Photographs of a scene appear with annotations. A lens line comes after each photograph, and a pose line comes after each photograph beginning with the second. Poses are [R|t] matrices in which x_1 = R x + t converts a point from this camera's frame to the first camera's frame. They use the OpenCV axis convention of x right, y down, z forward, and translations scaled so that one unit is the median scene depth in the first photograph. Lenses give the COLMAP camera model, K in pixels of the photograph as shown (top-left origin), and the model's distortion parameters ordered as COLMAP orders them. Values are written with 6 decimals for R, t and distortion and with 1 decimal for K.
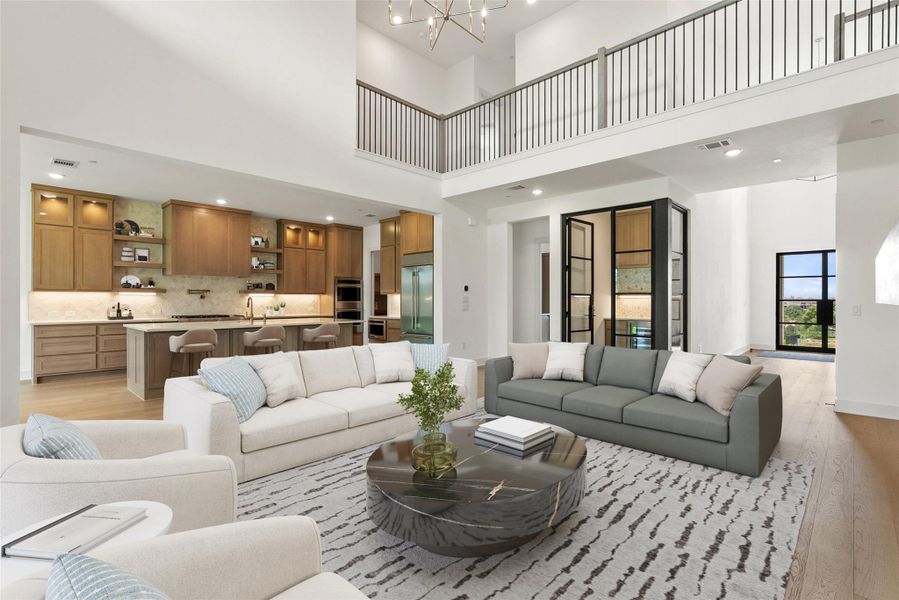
lens RADIAL K [[419.1, 0, 453.2], [0, 419.1, 305.6], [0, 0, 1]] dist [-0.016754, 0.000321]
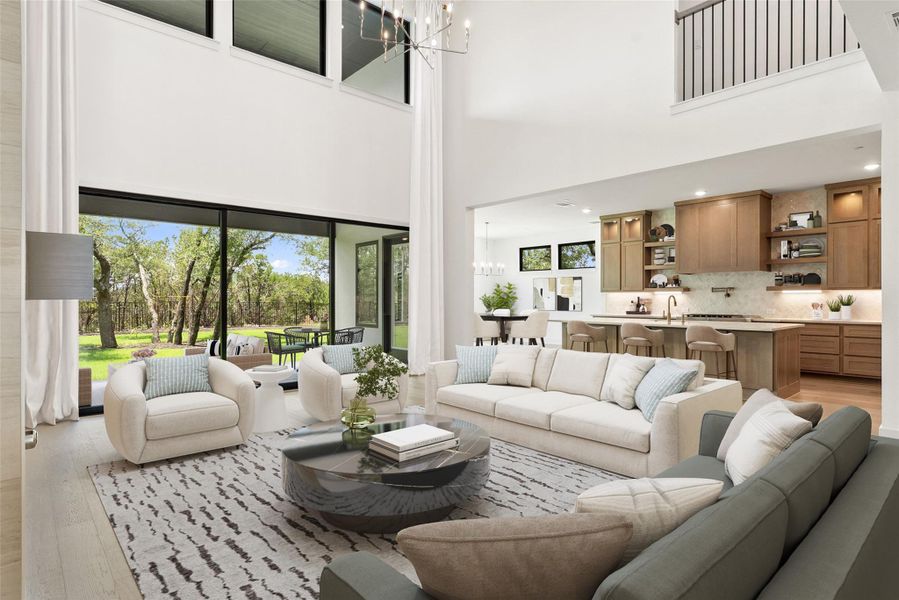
lens RADIAL K [[470.2, 0, 440.8], [0, 470.2, 298.6], [0, 0, 1]] dist [0.000671, -0.000522]
pose [[-0.068318, 0.004965, -0.997651, 1.681530], [-0.008007, 0.999953, 0.005525, -0.048578], [0.997631, 0.008365, -0.068275, 1.597310]]
